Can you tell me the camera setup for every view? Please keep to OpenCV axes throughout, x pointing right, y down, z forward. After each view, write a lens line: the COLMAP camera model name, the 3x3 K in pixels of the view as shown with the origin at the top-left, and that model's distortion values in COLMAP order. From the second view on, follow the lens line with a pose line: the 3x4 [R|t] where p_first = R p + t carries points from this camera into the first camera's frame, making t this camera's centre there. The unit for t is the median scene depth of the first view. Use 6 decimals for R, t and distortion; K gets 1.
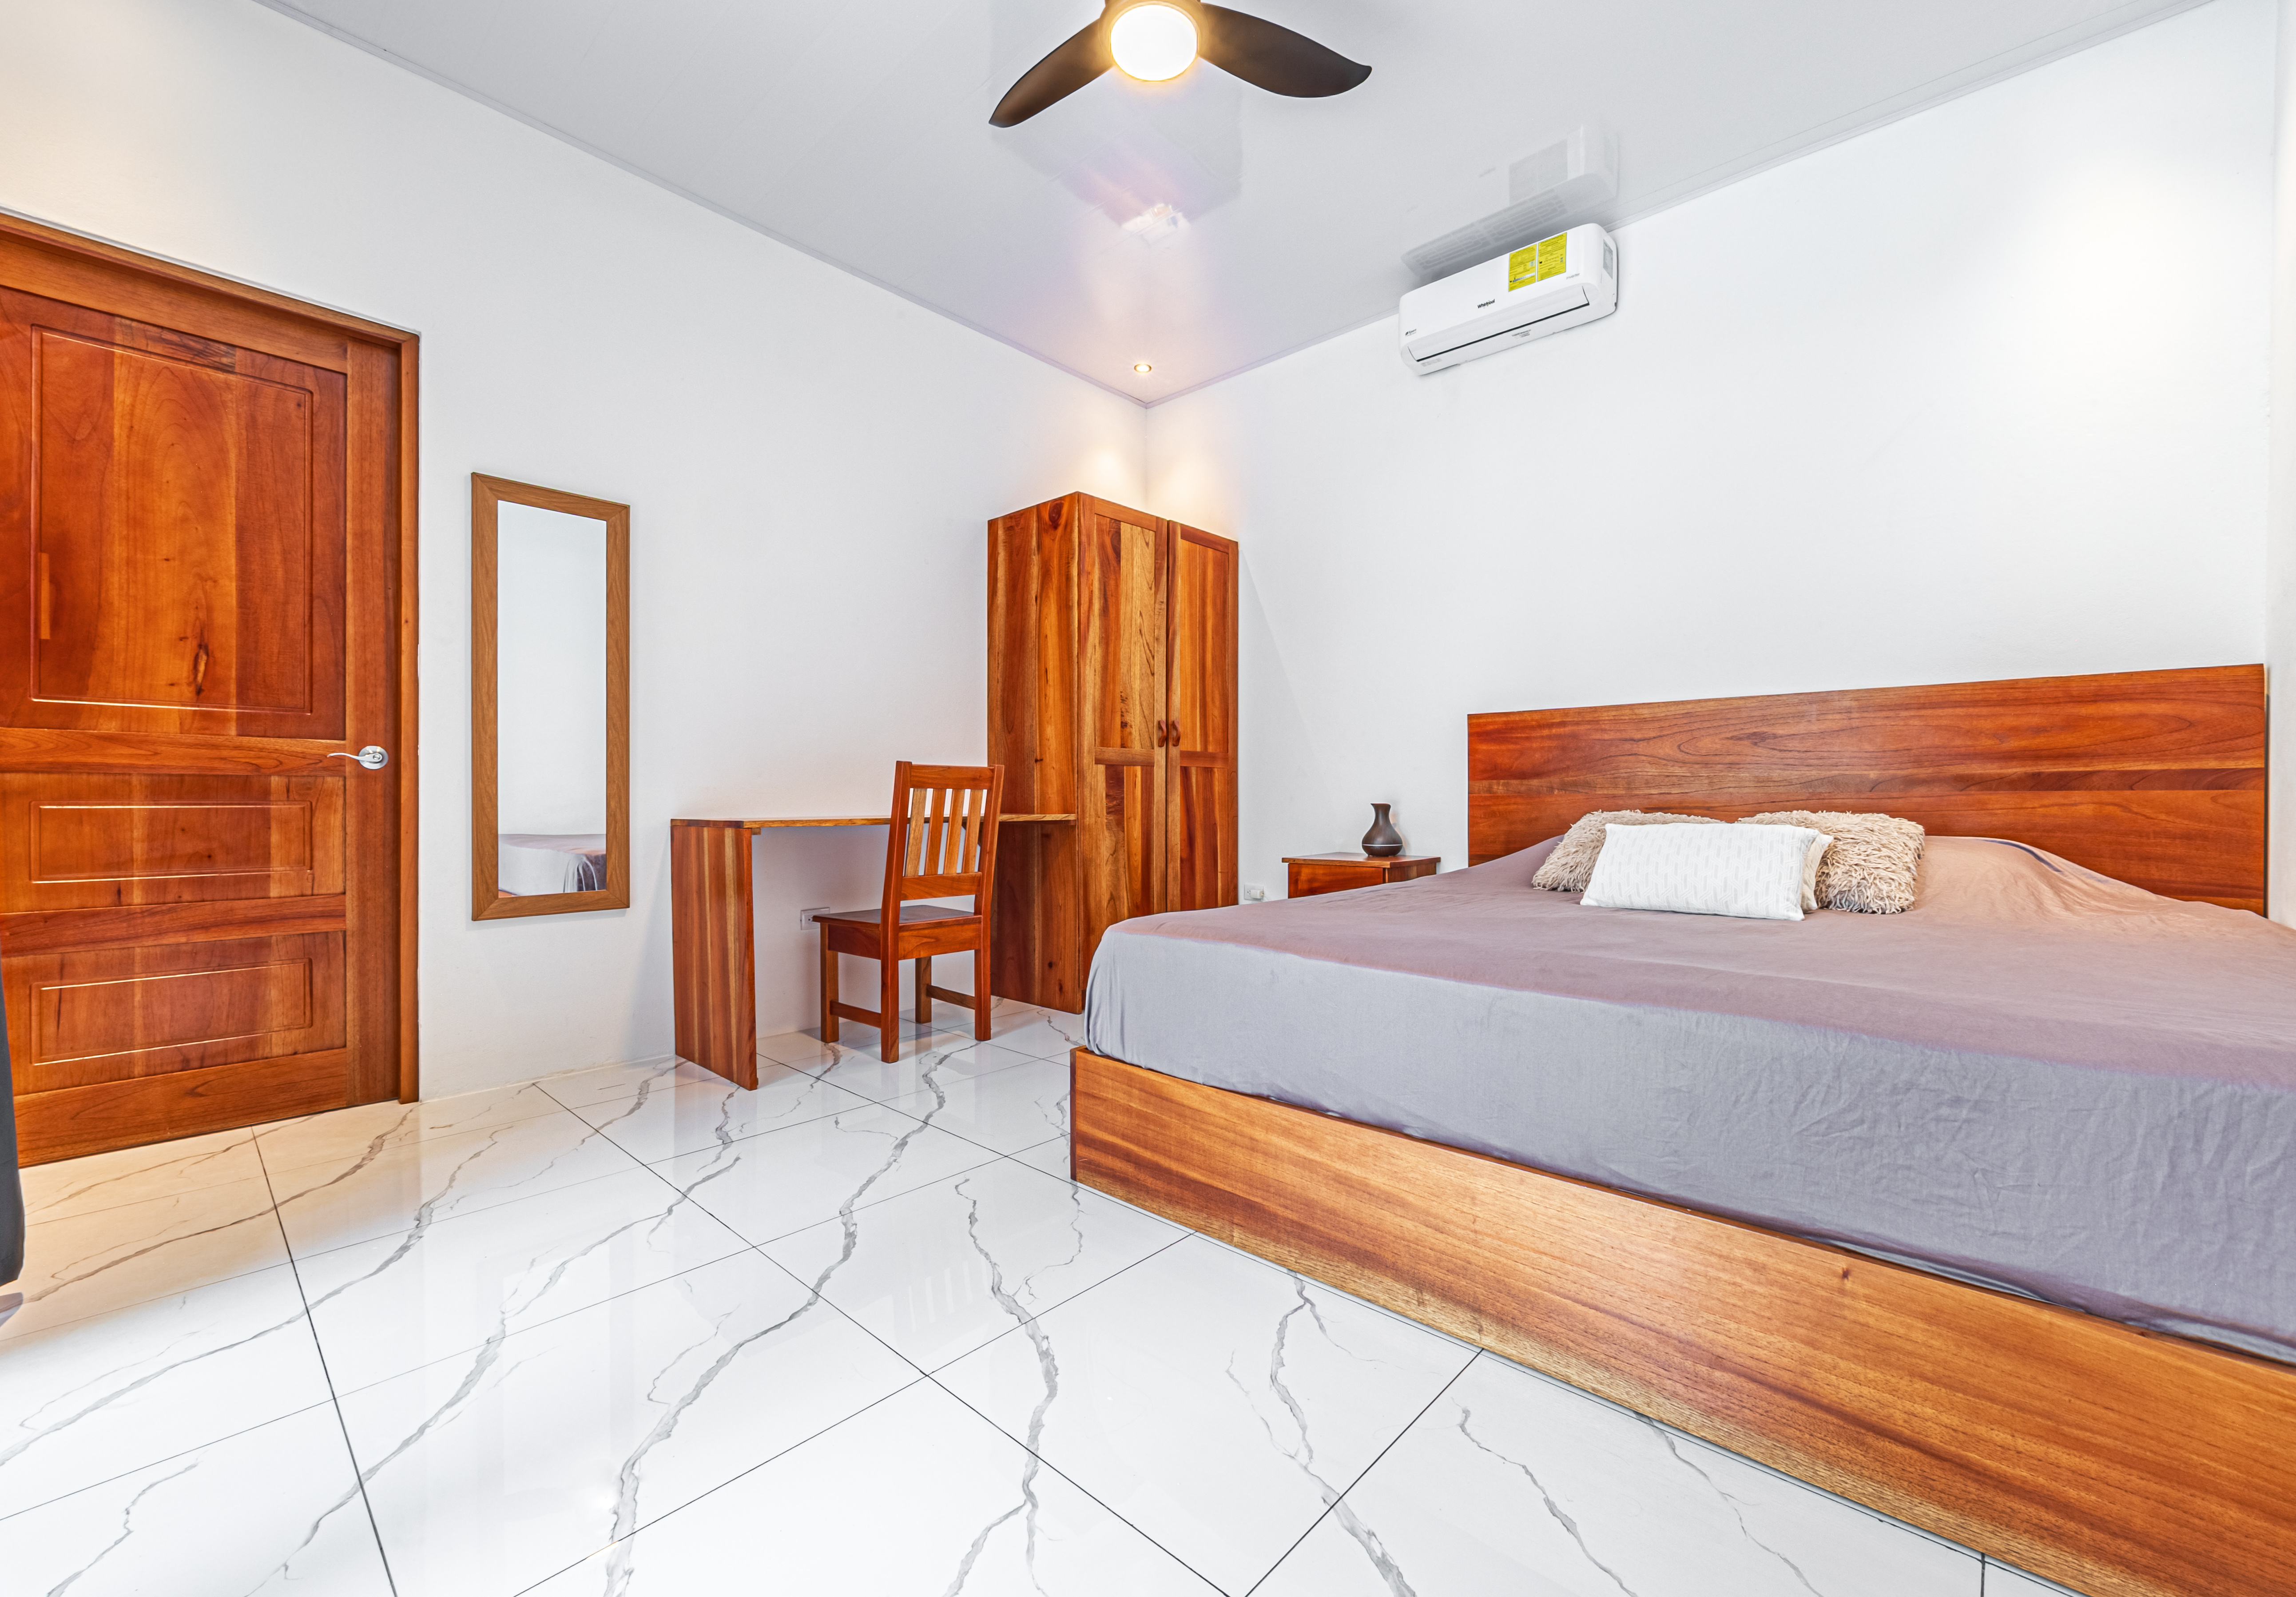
lens RADIAL K [[905.5, 0, 1157.8], [0, 905.5, 803.6], [0, 0, 1]] dist [-0.022177, 0.000057]
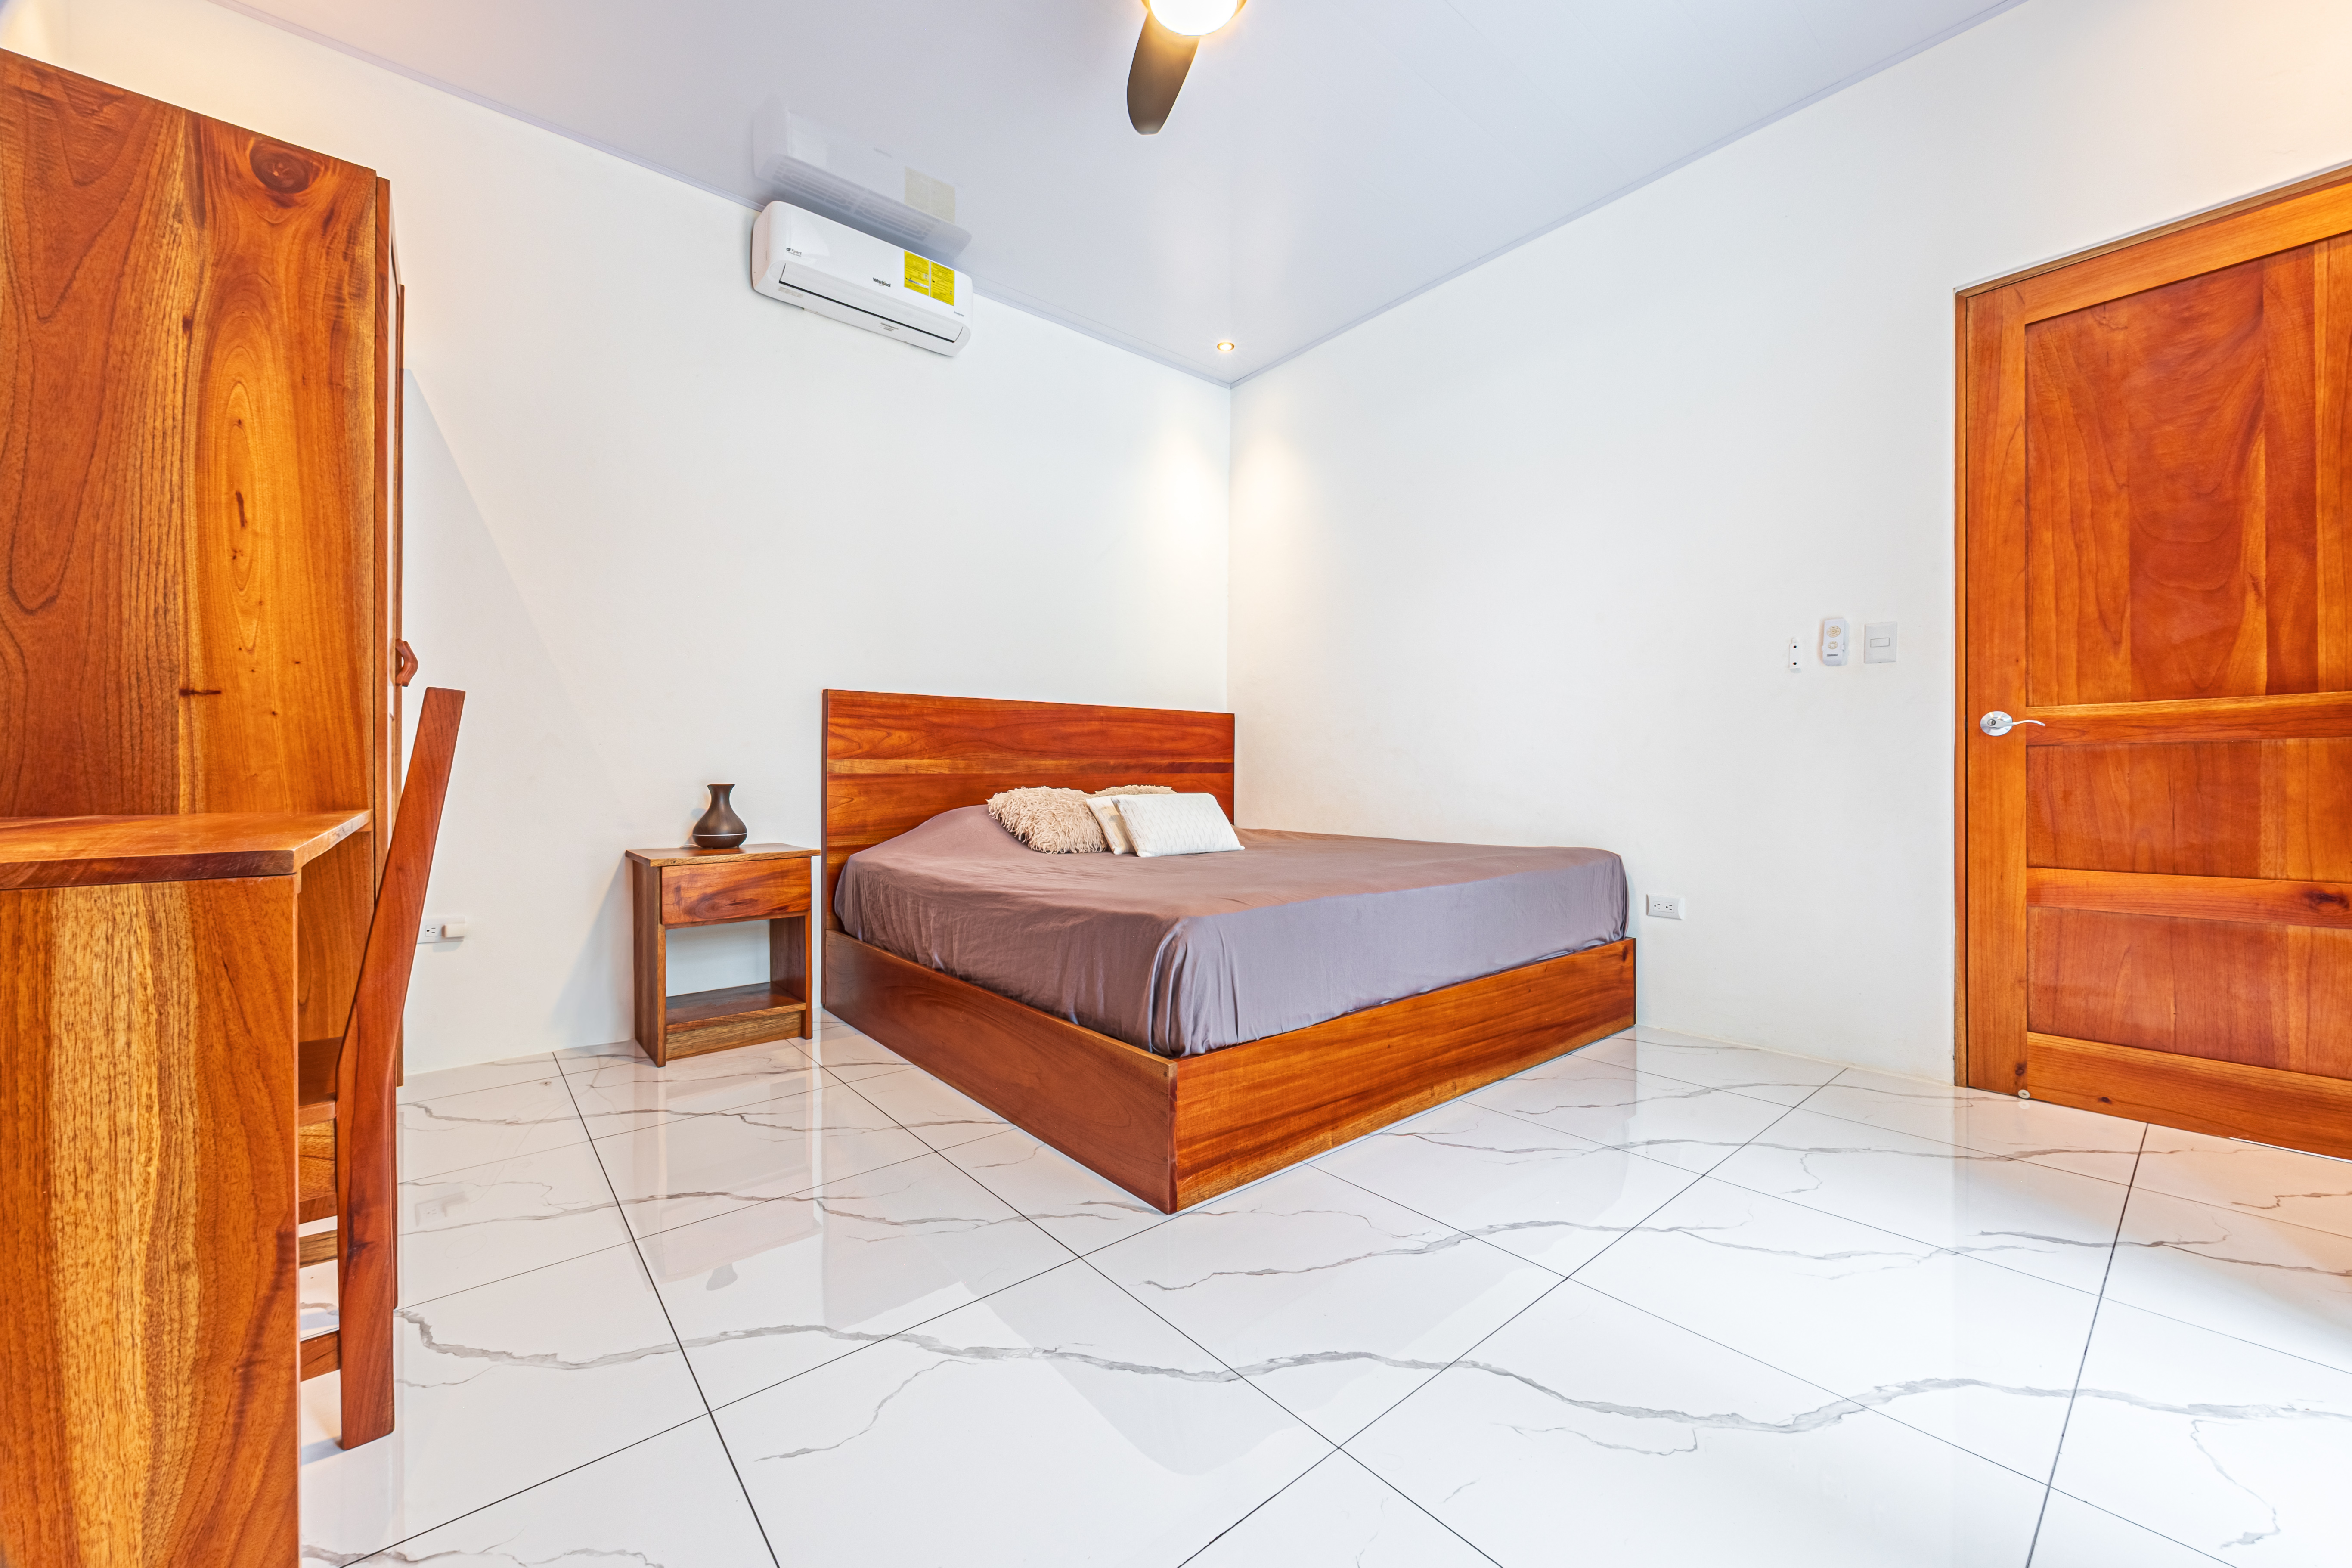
lens RADIAL K [[917.2, 0, 1186.7], [0, 917.2, 775.1], [0, 0, 1]] dist [-0.003775, -0.000393]
pose [[0.121090, 0.003682, 0.992635, -0.736153], [0.007171, 0.999964, -0.004584, -0.002142], [-0.992616, 0.007673, 0.121059, 0.662995]]
